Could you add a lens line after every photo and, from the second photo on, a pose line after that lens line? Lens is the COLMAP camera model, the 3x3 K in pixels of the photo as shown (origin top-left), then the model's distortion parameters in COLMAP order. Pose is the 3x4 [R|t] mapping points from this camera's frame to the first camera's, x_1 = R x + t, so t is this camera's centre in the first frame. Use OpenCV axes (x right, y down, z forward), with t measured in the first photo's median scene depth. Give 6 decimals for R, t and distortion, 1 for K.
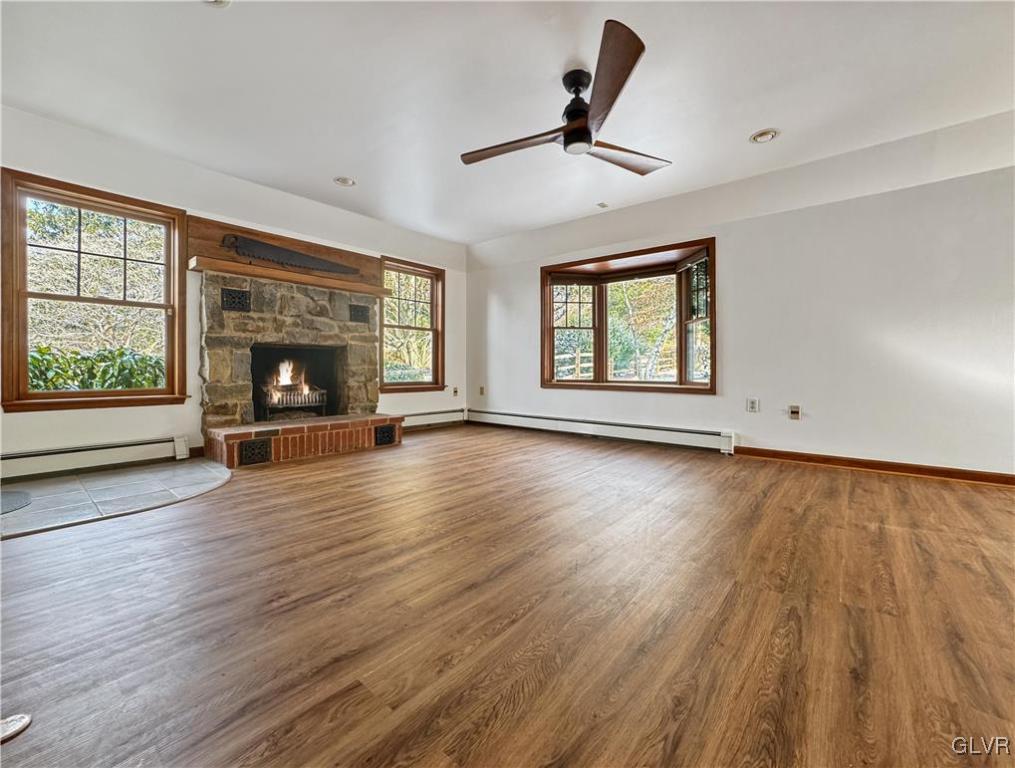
lens RADIAL K [[418.7, 0, 505.3], [0, 418.7, 369.0], [0, 0, 1]] dist [-0.025621, 0.003800]
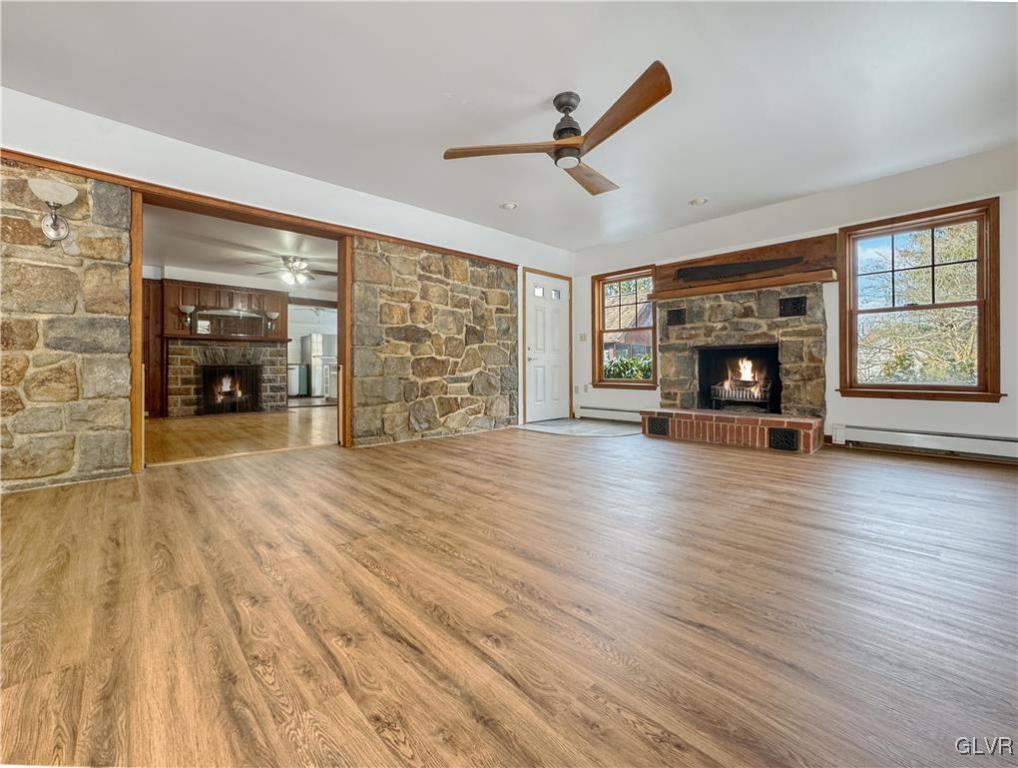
lens RADIAL K [[427.5, 0, 515.1], [0, 427.5, 366.3], [0, 0, 1]] dist [-0.009756, 0.001976]
pose [[-0.092742, -0.001860, -0.995688, 0.748515], [0.005659, 0.999981, -0.002395, -0.002486], [0.995674, -0.005856, -0.092730, 0.549974]]
